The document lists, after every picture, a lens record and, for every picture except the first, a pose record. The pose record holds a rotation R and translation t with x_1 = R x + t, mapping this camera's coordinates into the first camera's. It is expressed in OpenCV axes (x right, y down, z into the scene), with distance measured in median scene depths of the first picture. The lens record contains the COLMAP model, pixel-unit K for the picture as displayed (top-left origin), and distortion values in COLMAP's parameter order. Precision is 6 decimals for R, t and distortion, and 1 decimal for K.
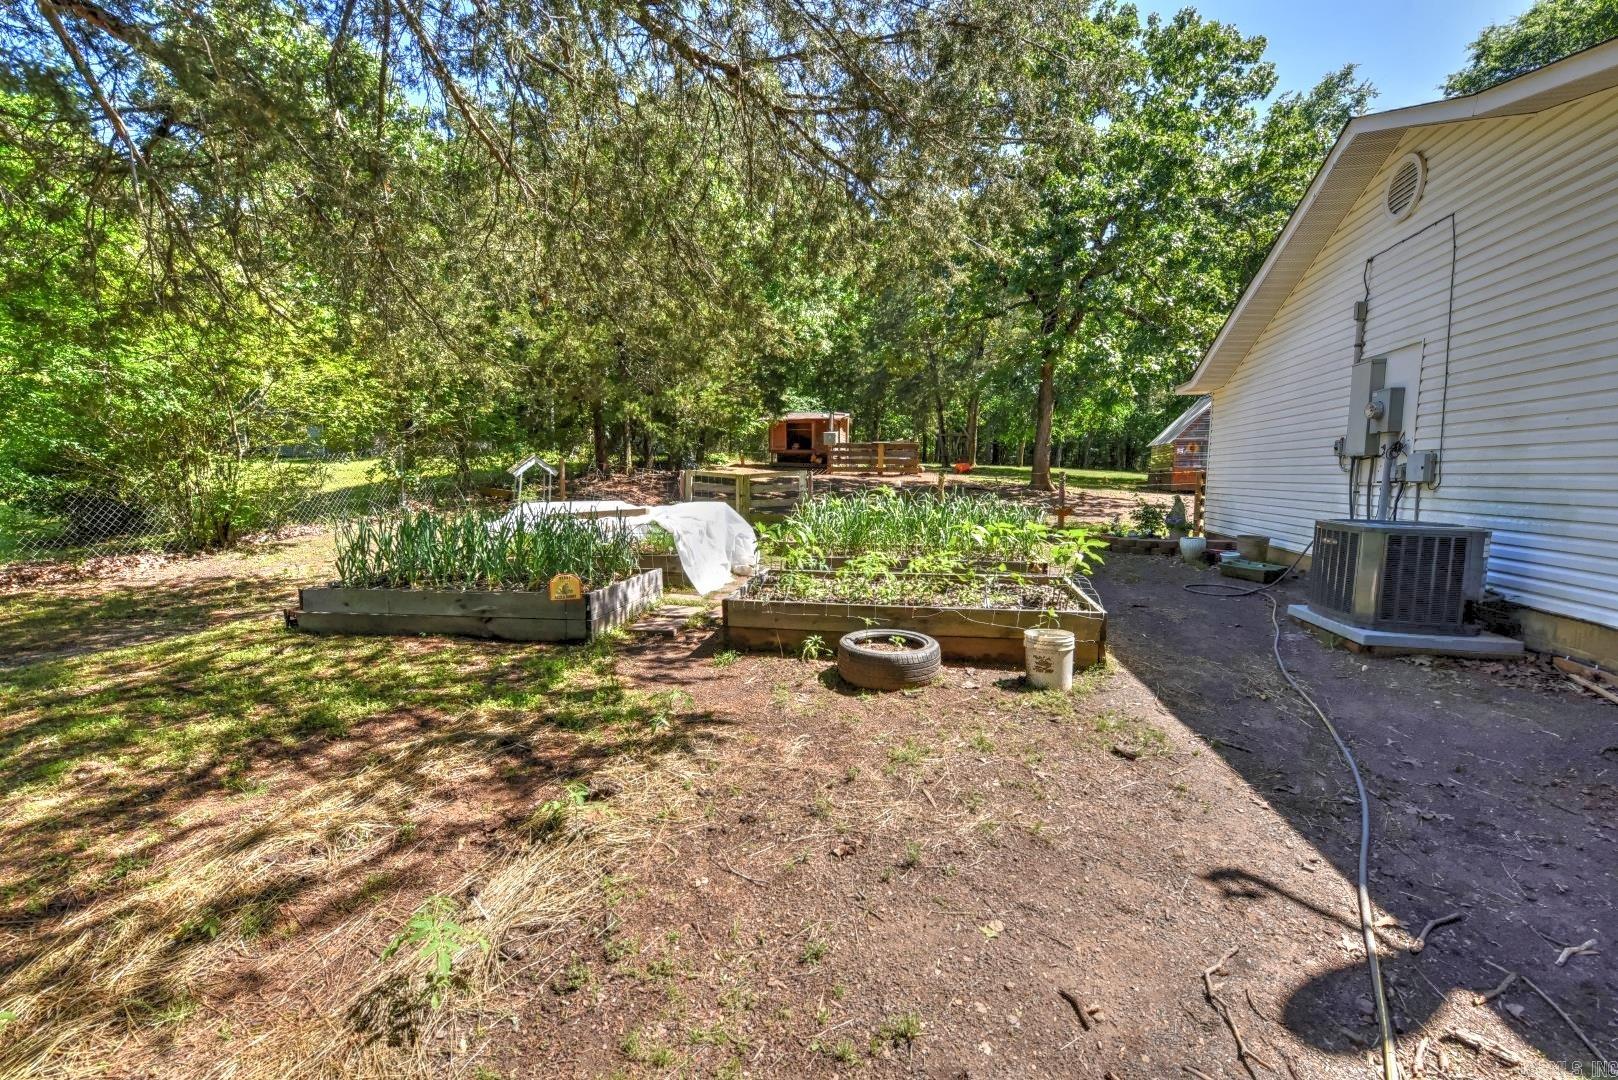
lens RADIAL K [[646.0, 0, 817.8], [0, 646.0, 537.6], [0, 0, 1]] dist [-0.008022, -0.002368]
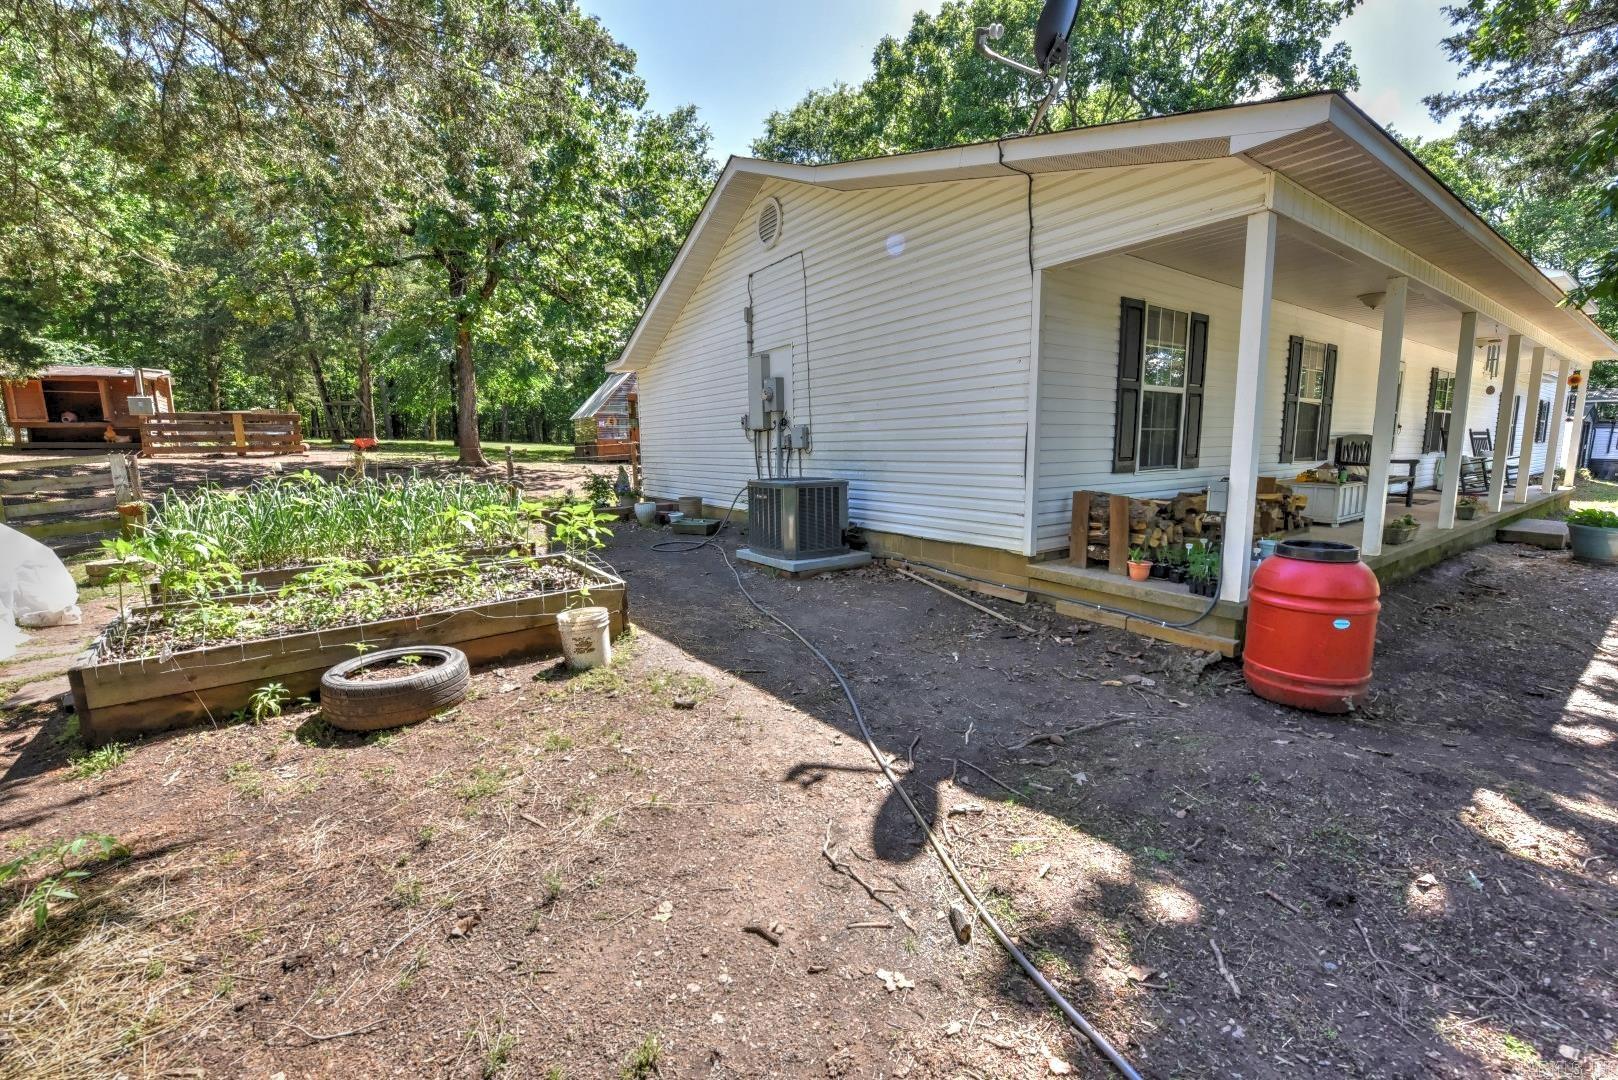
lens RADIAL K [[646.0, 0, 813.9], [0, 646.0, 538.0], [0, 0, 1]] dist [-0.008022, -0.002368]
pose [[0.669488, -0.126609, 0.731954, -0.100610], [0.095398, 0.991862, 0.084309, -0.013055], [-0.736672, 0.013383, 0.676118, 0.063364]]
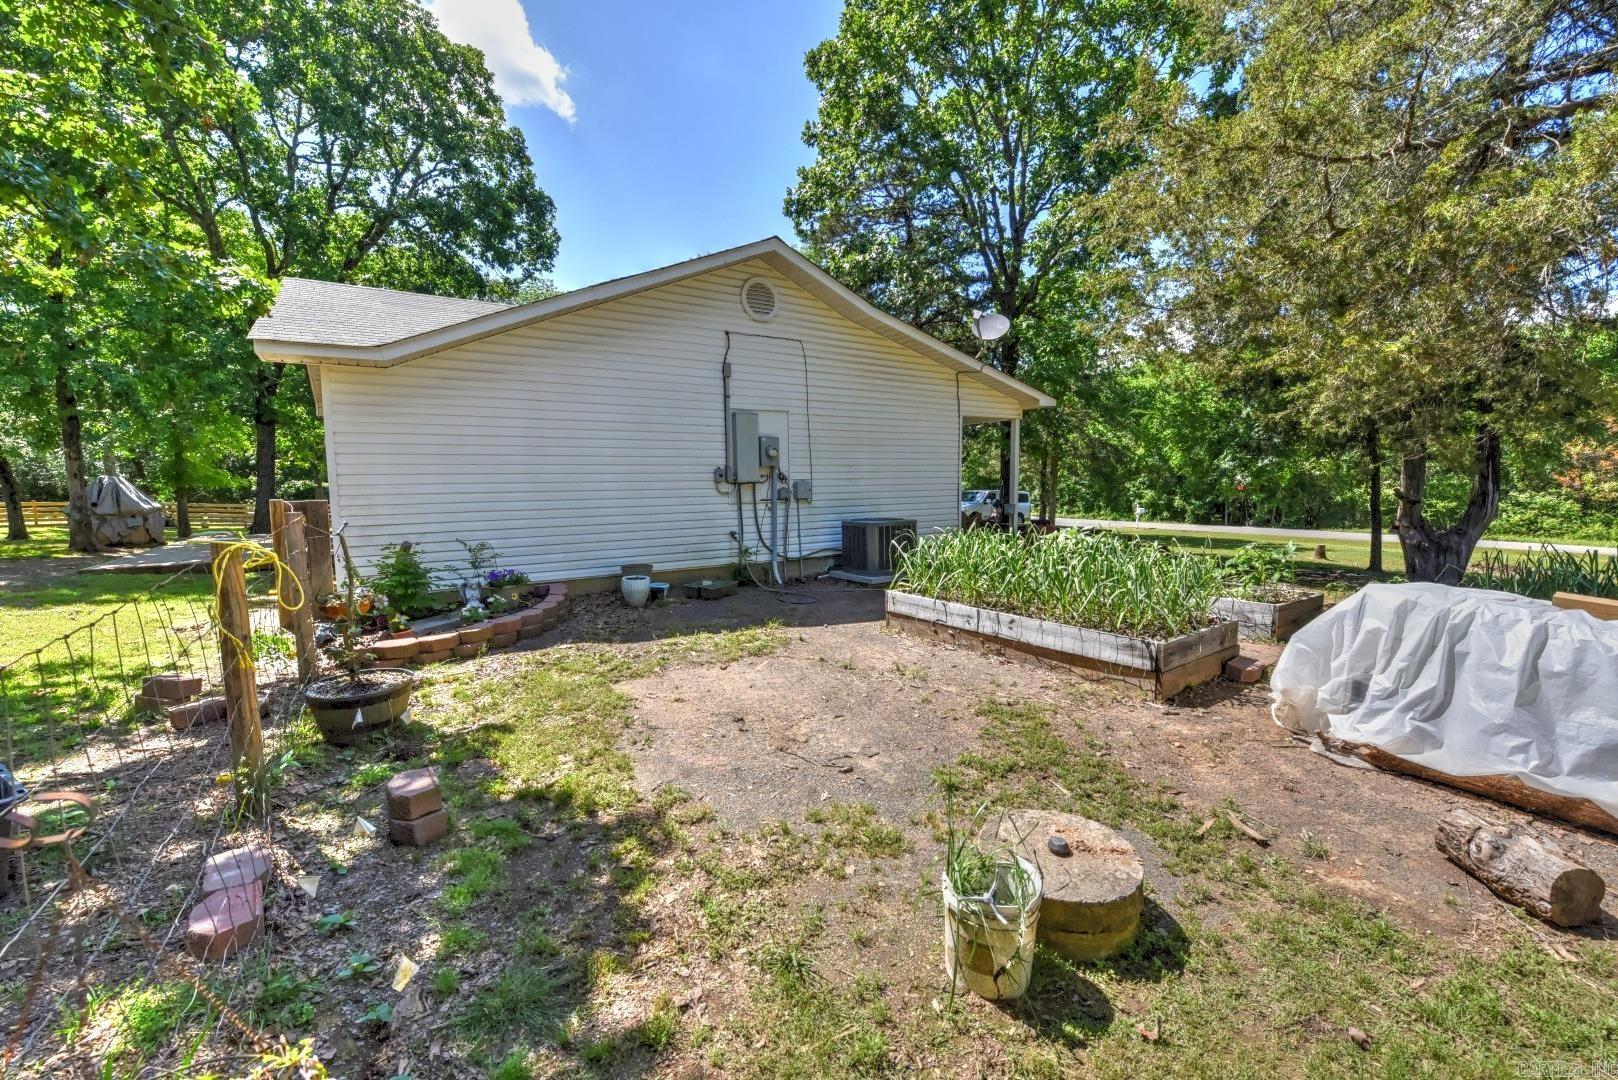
lens RADIAL K [[646.0, 0, 801.9], [0, 646.0, 535.4], [0, 0, 1]] dist [-0.008022, -0.002368]
pose [[-0.722907, -0.060423, 0.688298, -0.284343], [0.074020, 0.983664, 0.164094, -0.360671], [-0.686969, 0.169572, -0.706625, 2.962357]]
